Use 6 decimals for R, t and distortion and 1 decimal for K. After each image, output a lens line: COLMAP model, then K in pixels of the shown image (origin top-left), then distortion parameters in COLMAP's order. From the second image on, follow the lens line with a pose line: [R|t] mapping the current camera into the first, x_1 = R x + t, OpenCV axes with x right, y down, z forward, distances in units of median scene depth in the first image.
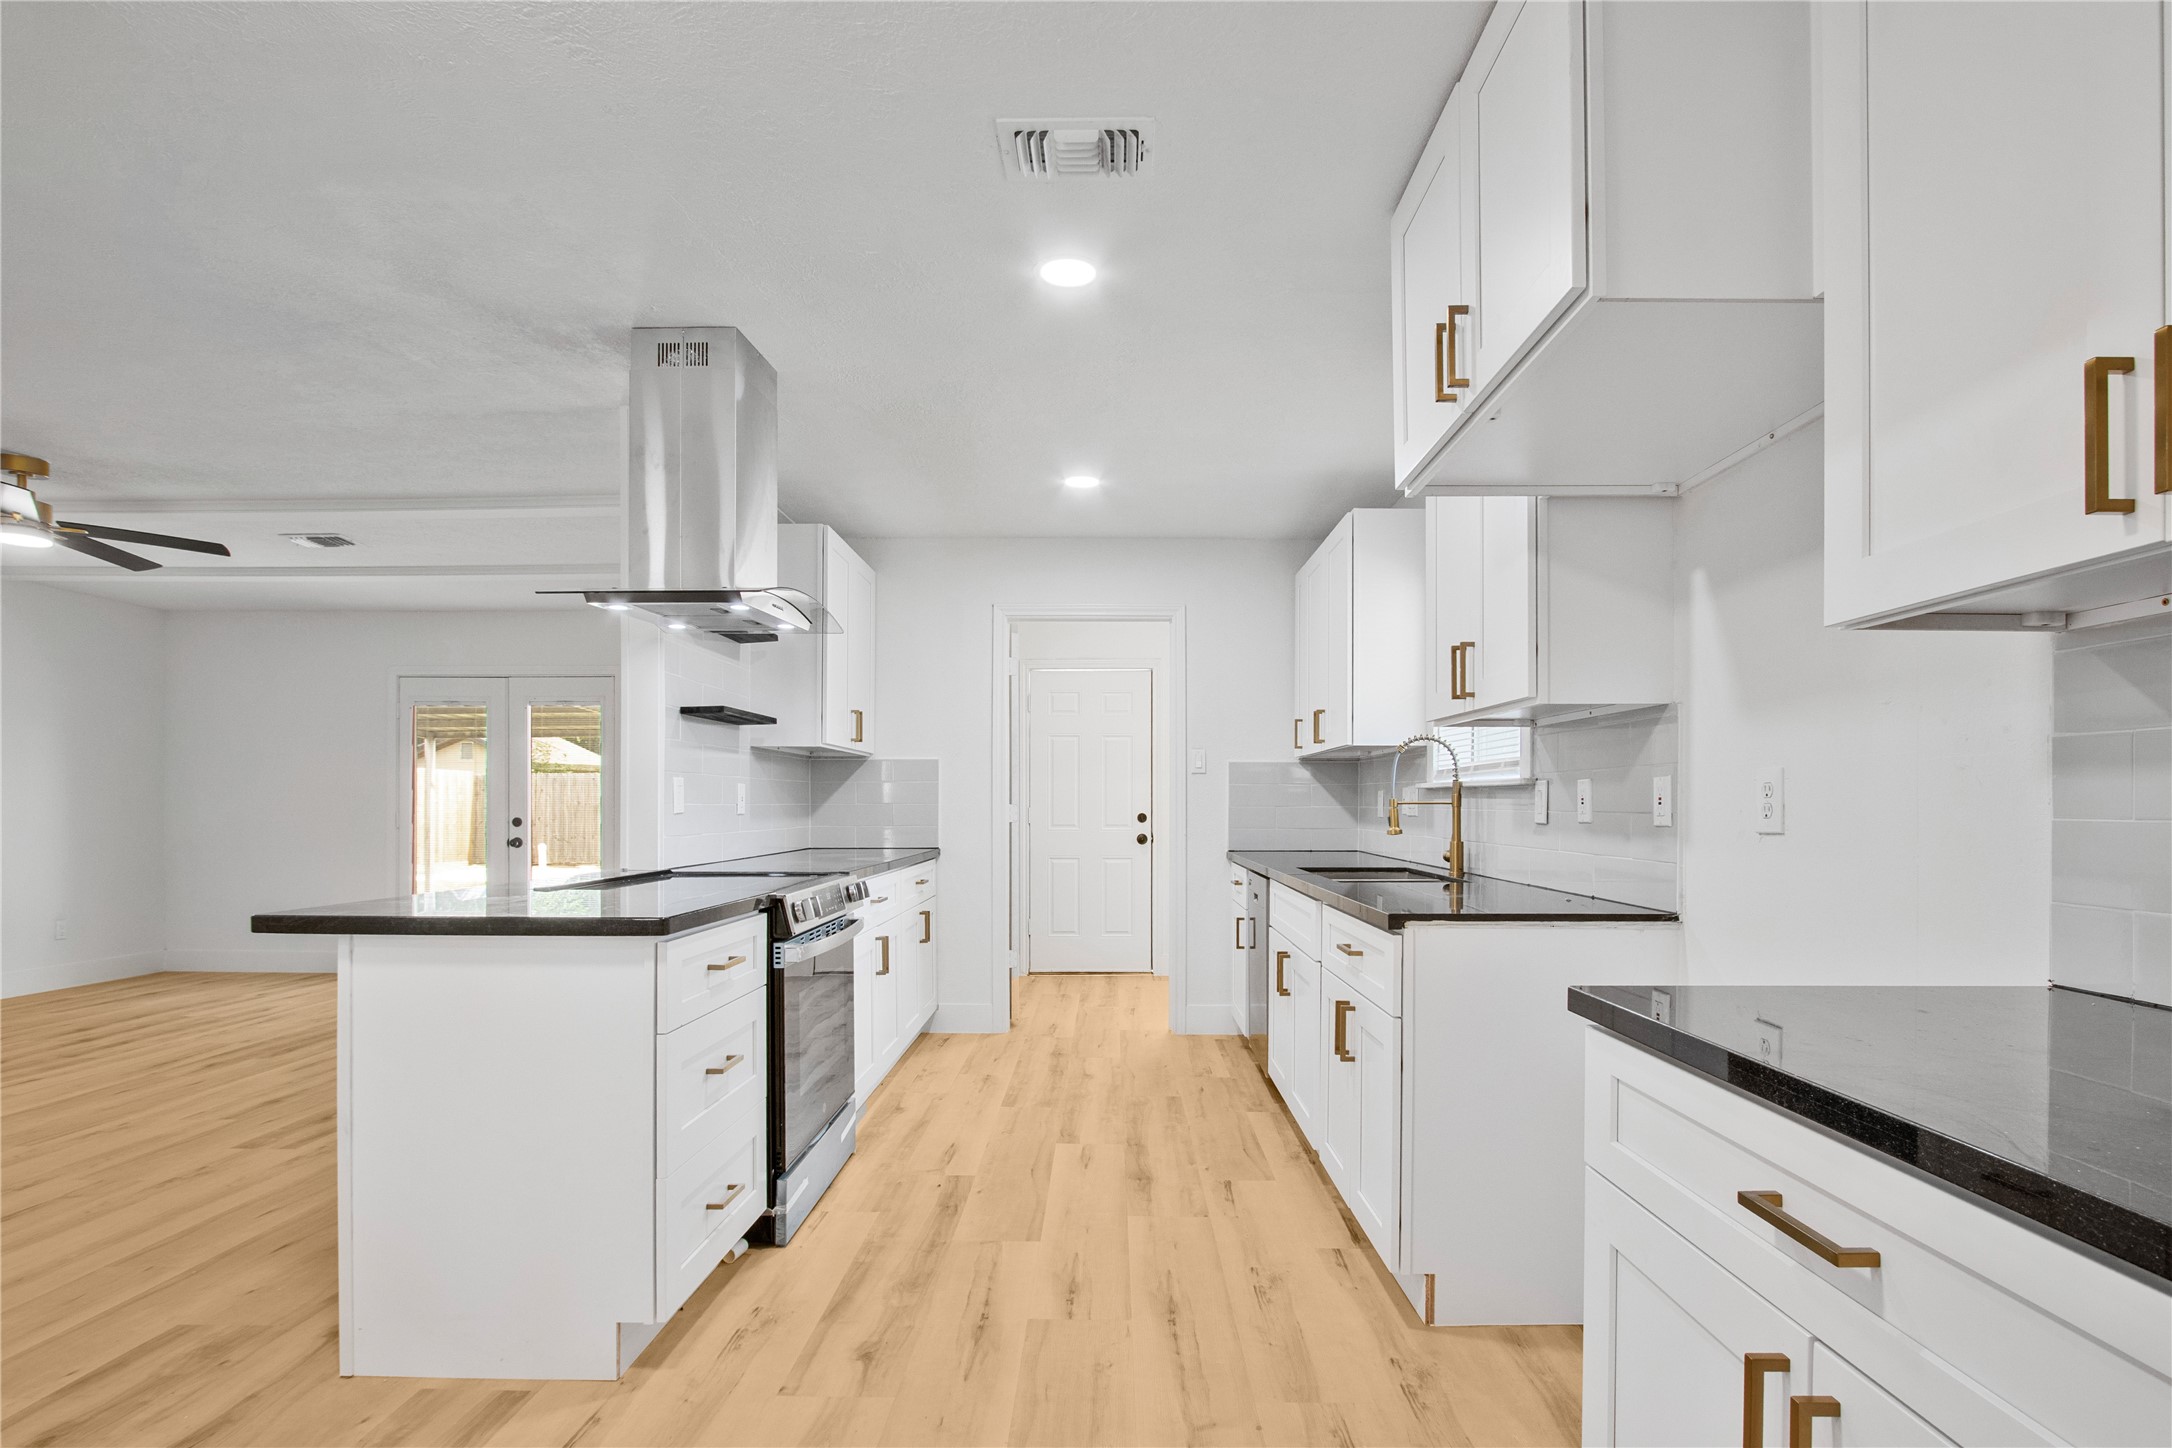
lens RADIAL K [[1070.8, 0, 1128.3], [0, 1070.8, 810.1], [0, 0, 1]] dist [-0.030487, 0.000669]
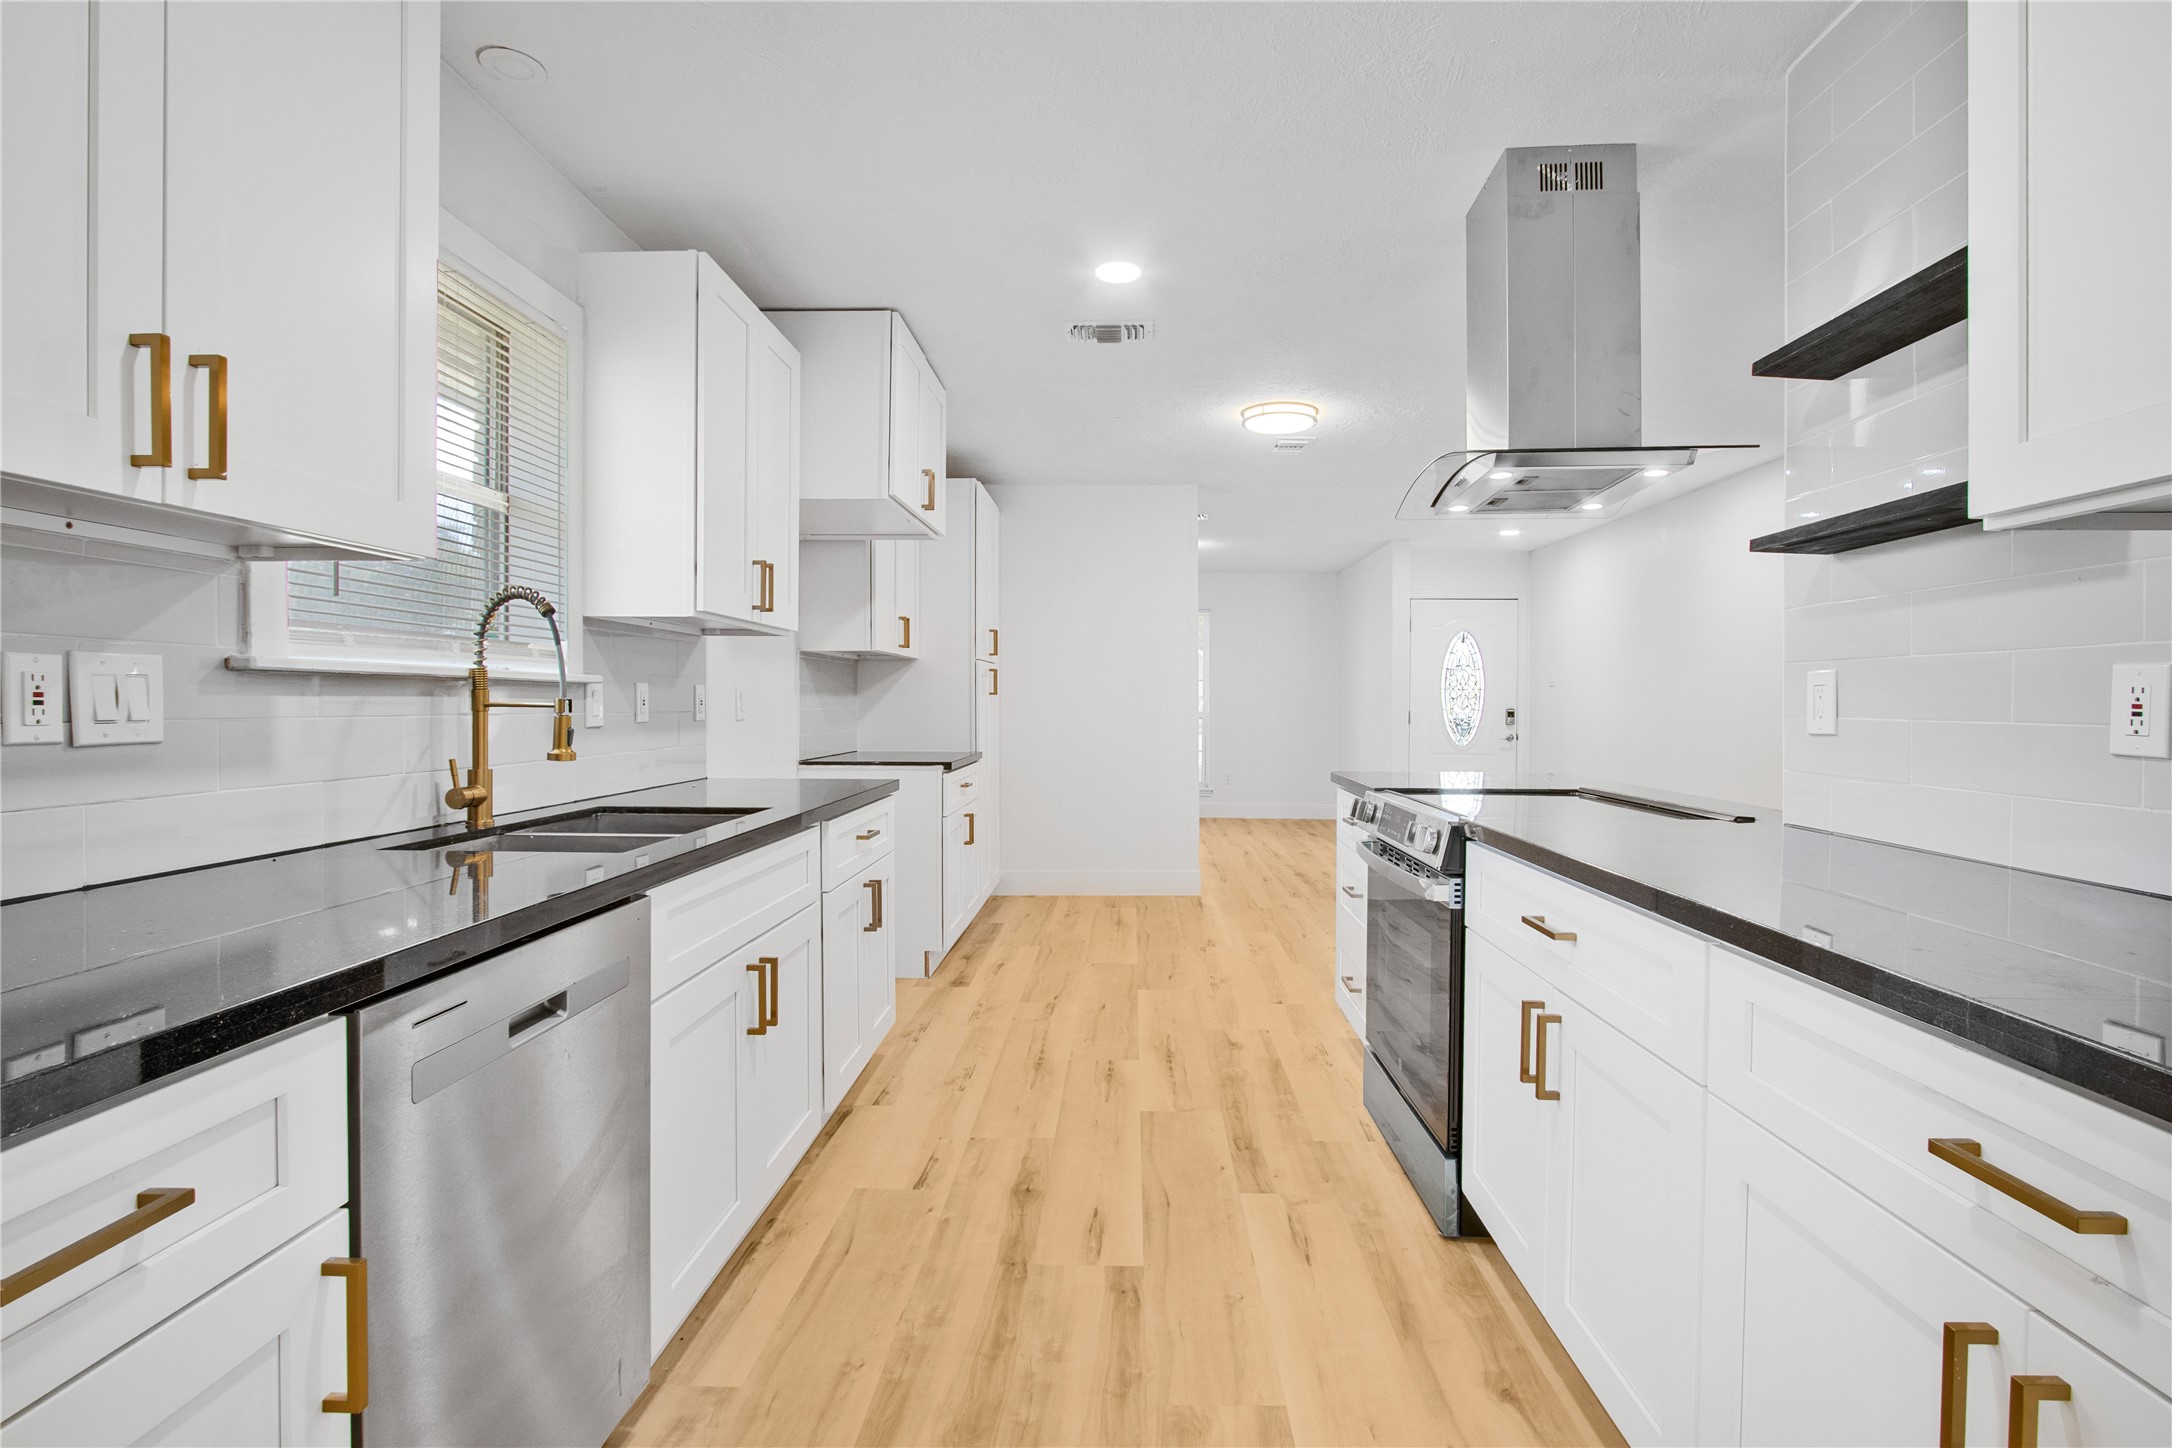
lens RADIAL K [[1015.7, 0, 1084.3], [0, 1015.7, 709.3], [0, 0, 1]] dist [-0.021130, 0.006145]
pose [[-0.998066, -0.006761, 0.061798, -0.072412], [-0.005997, 0.999903, 0.012544, -0.014870], [-0.061877, 0.012149, -0.998010, 1.691968]]
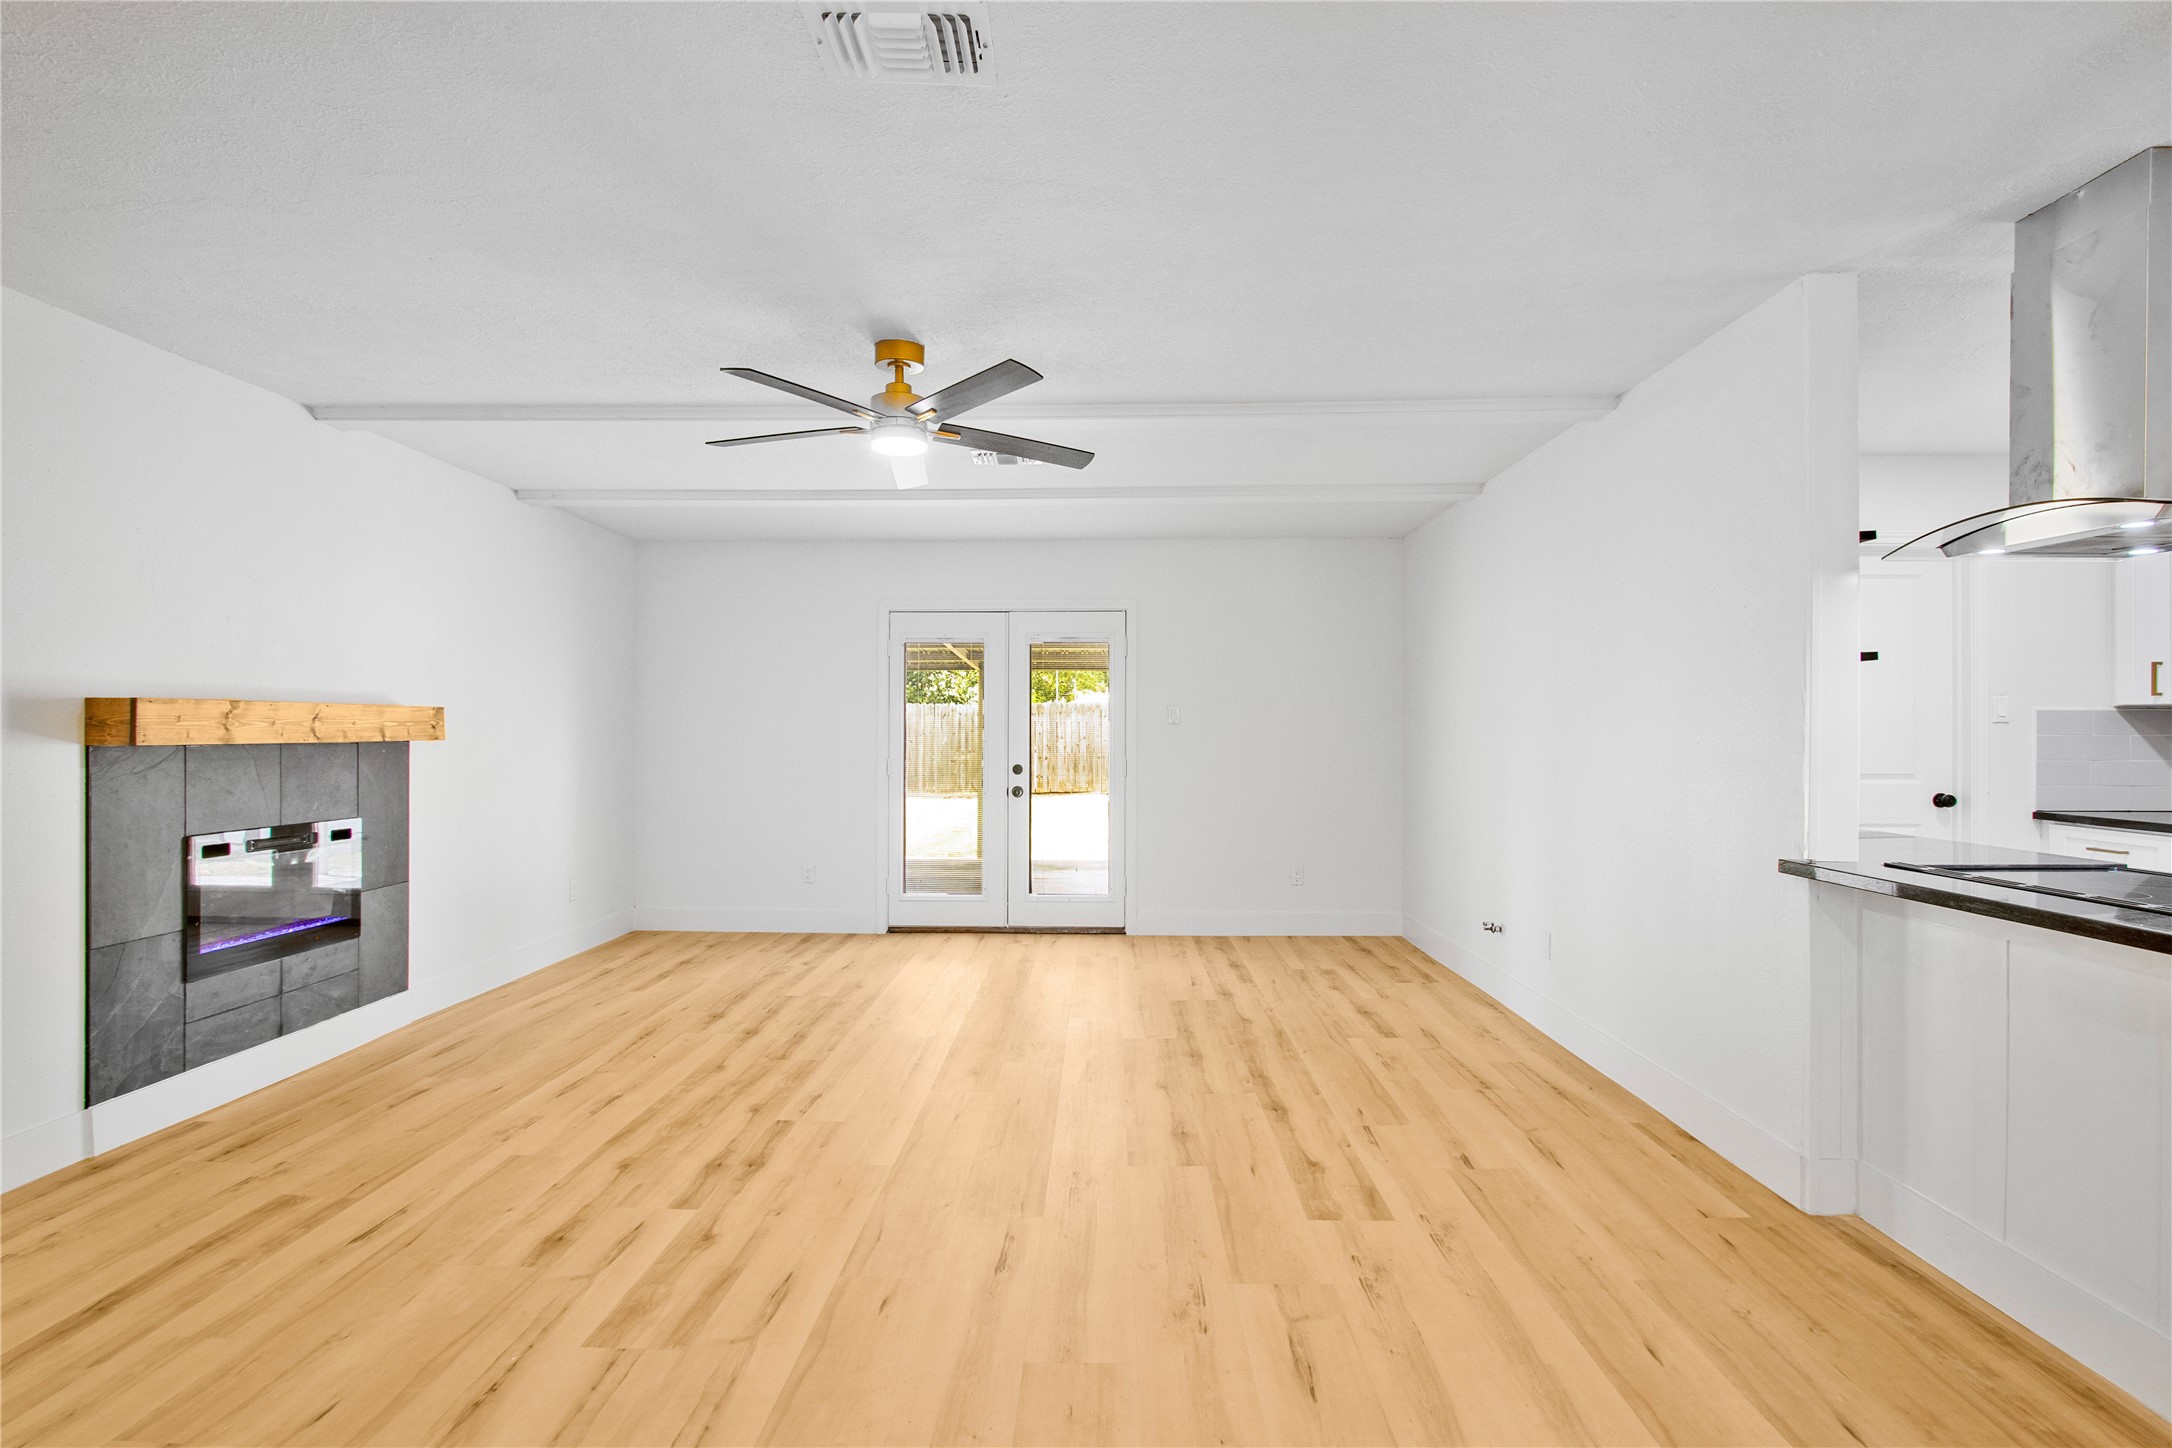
lens RADIAL K [[1015.7, 0, 1082.1], [0, 1015.7, 729.2], [0, 0, 1]] dist [-0.021130, 0.006145]
pose [[0.999298, -0.001150, -0.037441, -1.040064], [0.000938, 0.999983, -0.005668, -0.040443], [0.037446, 0.005629, 0.999283, 0.244423]]
